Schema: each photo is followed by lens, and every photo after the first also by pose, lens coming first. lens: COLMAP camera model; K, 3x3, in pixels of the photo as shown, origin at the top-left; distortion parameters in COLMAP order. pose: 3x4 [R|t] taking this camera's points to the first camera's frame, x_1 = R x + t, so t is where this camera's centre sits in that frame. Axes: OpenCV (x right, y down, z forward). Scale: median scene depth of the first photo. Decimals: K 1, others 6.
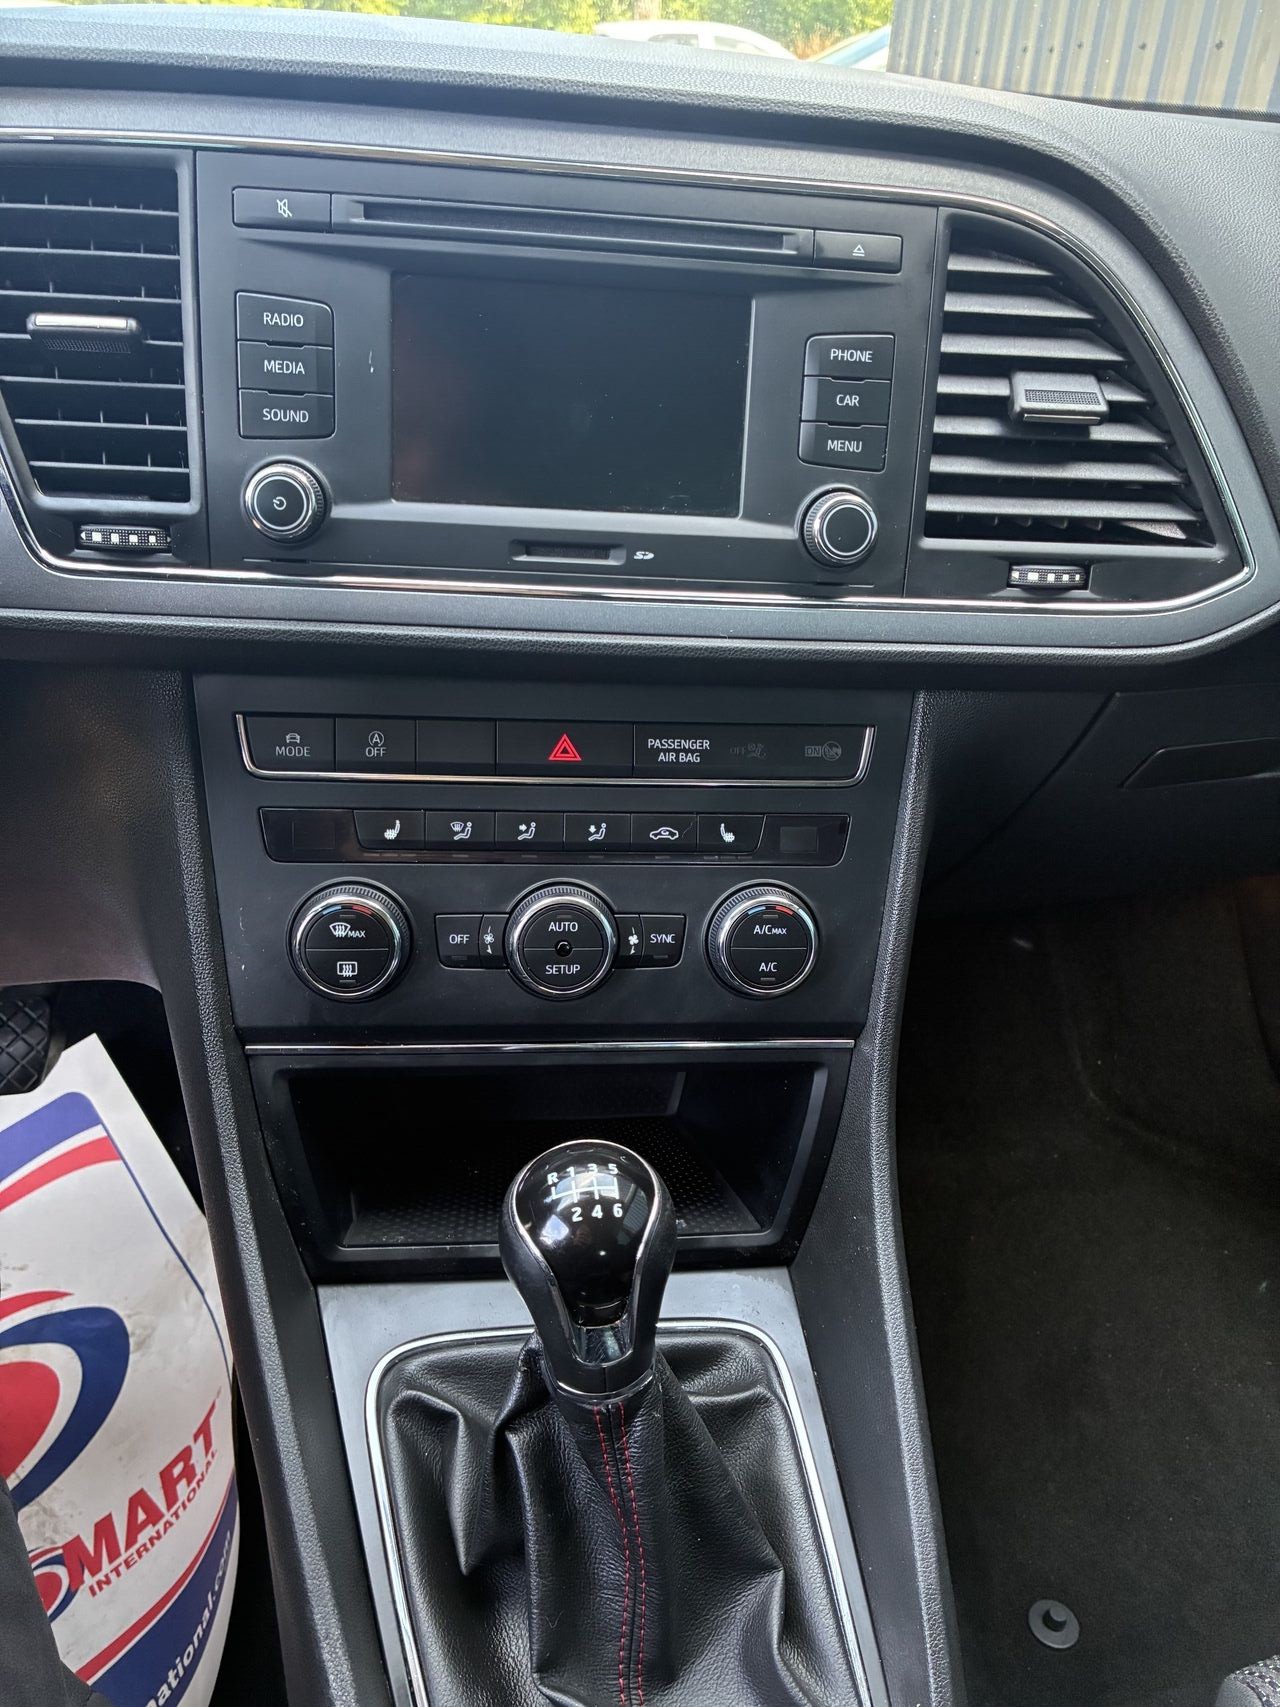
lens RADIAL K [[1318.0, 0, 648.2], [0, 1318.0, 855.1], [0, 0, 1]] dist [0.046943, -0.072544]
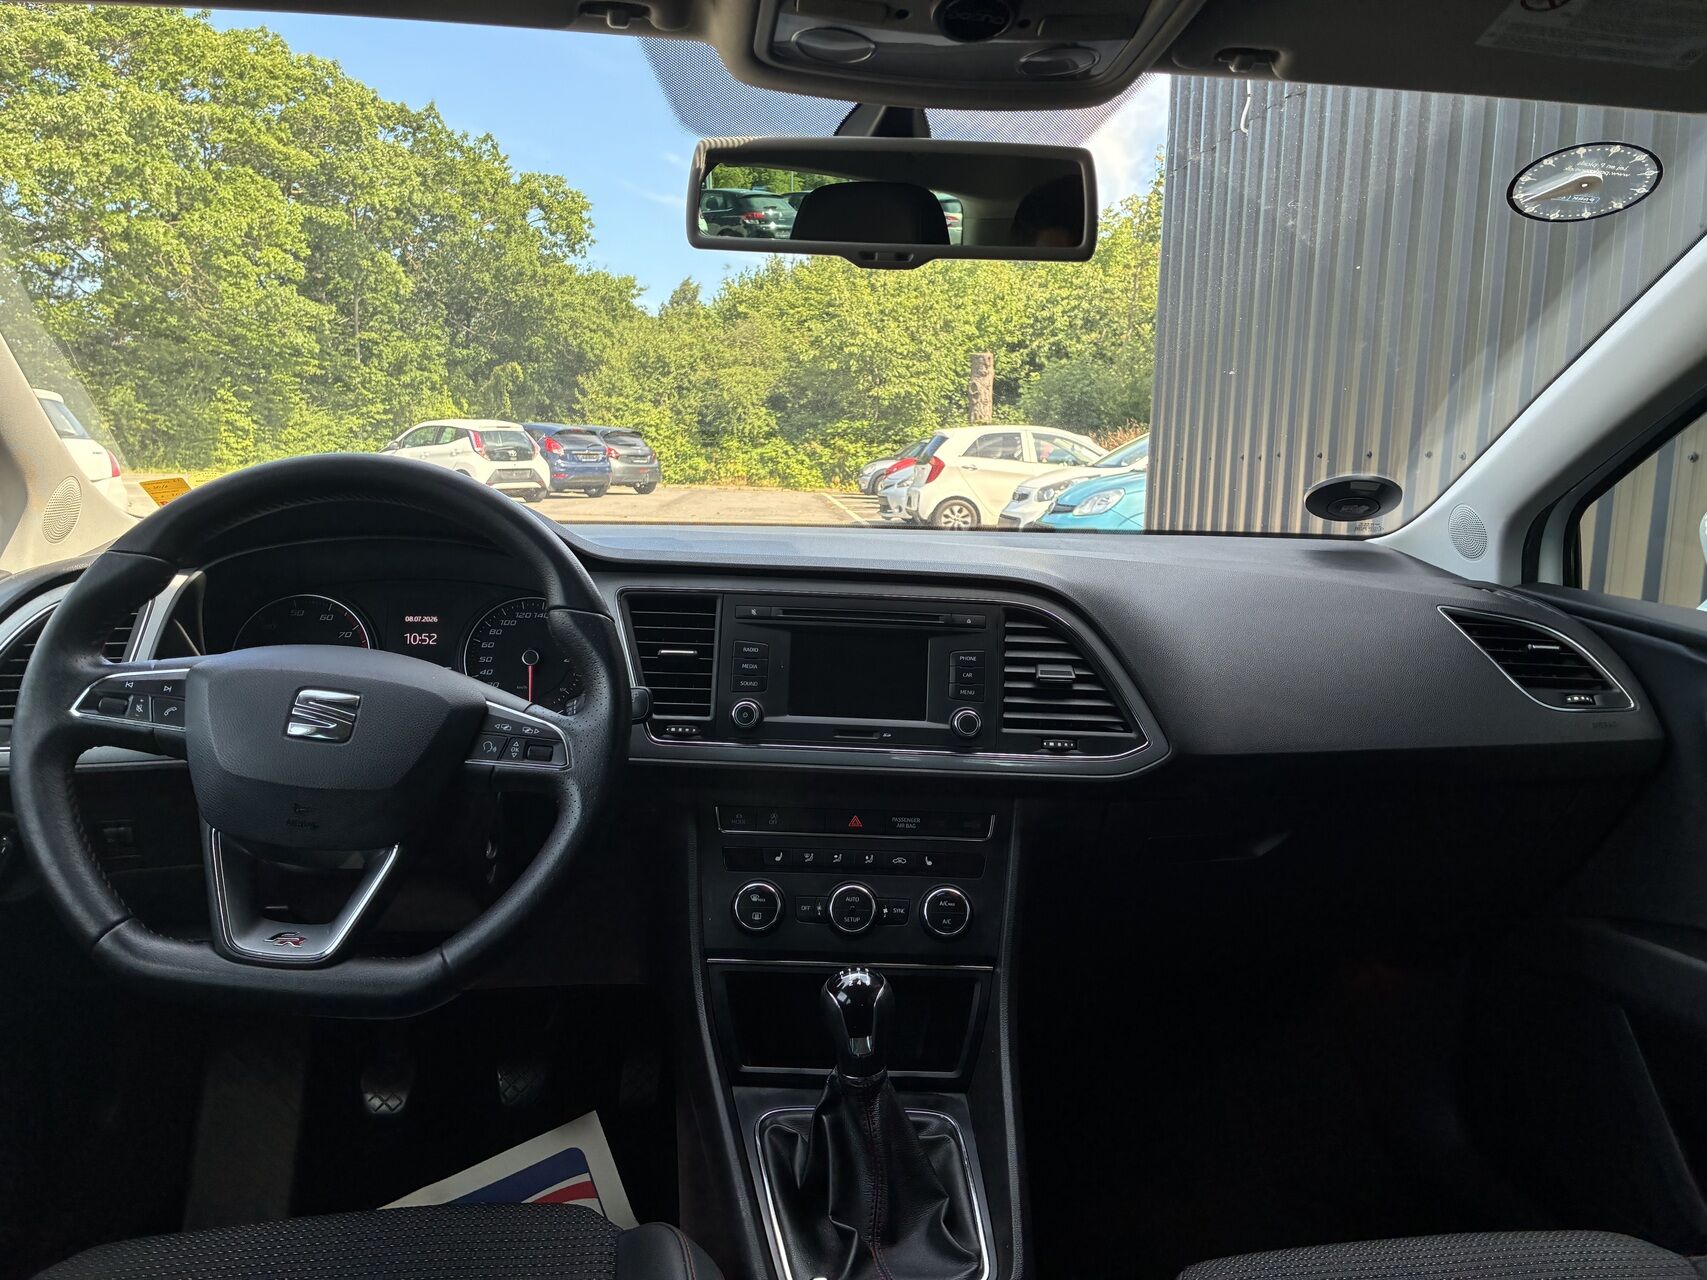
lens RADIAL K [[1318.0, 0, 870.6], [0, 1318.0, 626.9], [0, 0, 1]] dist [0.046943, -0.072544]
pose [[0.995927, -0.019460, -0.088035, 0.181254], [-0.016533, 0.920452, -0.390507, 0.531372], [0.088631, 0.390372, 0.916381, -1.293606]]
